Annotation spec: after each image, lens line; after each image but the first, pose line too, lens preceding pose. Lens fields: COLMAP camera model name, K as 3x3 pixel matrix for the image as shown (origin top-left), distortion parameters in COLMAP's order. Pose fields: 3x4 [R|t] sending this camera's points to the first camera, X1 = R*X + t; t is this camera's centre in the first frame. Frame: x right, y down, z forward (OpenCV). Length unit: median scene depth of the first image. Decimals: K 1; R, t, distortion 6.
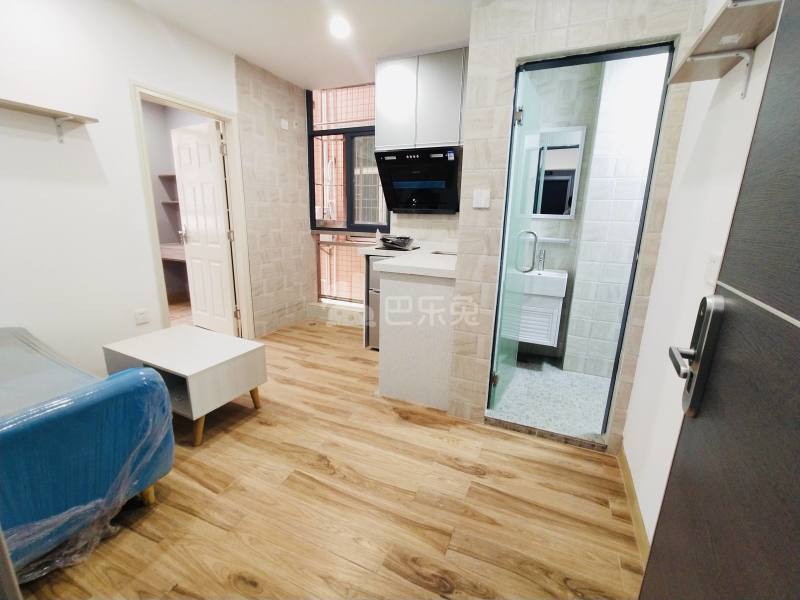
lens RADIAL K [[350.3, 0, 397.5], [0, 350.3, 300.2], [0, 0, 1]] dist [-0.009773, 0.000055]
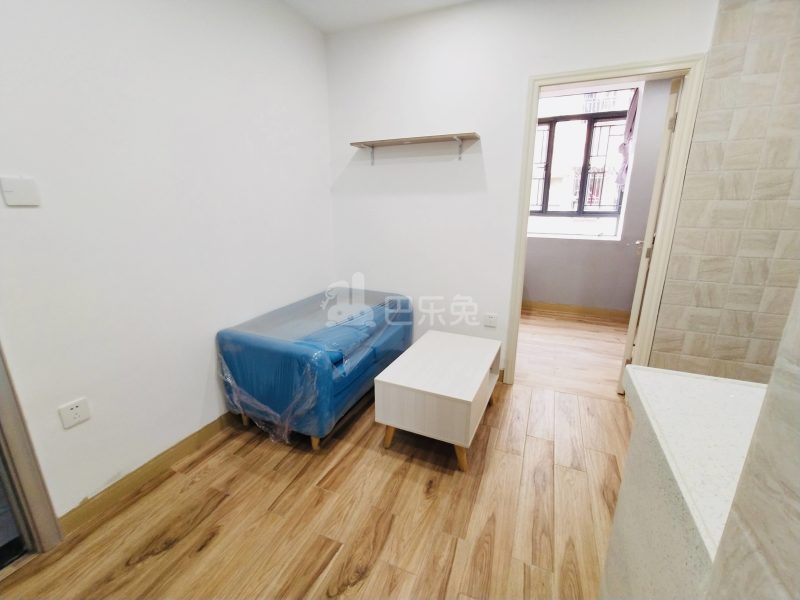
lens RADIAL K [[350.3, 0, 397.5], [0, 350.3, 300.2], [0, 0, 1]] dist [-0.009773, 0.000055]
pose [[0.009375, 0.237367, -0.971375, 0.310129], [-0.238847, 0.943831, 0.228331, -0.224606], [0.971012, 0.229869, 0.065543, 0.831012]]
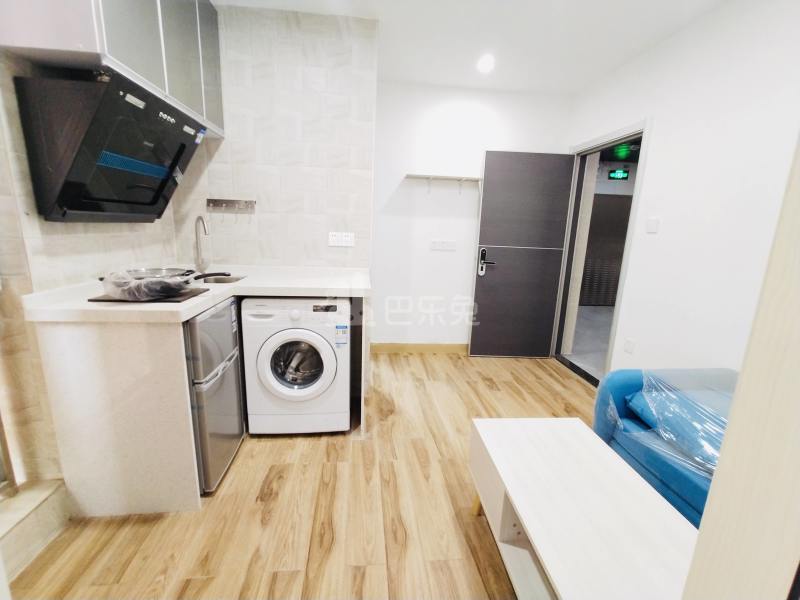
lens RADIAL K [[350.3, 0, 397.5], [0, 350.3, 300.2], [0, 0, 1]] dist [-0.009773, 0.000055]
pose [[-0.492136, -0.218838, 0.842563, -0.952698], [0.161116, 0.928267, 0.335204, -0.409758], [-0.855479, 0.300716, -0.421575, 1.507360]]
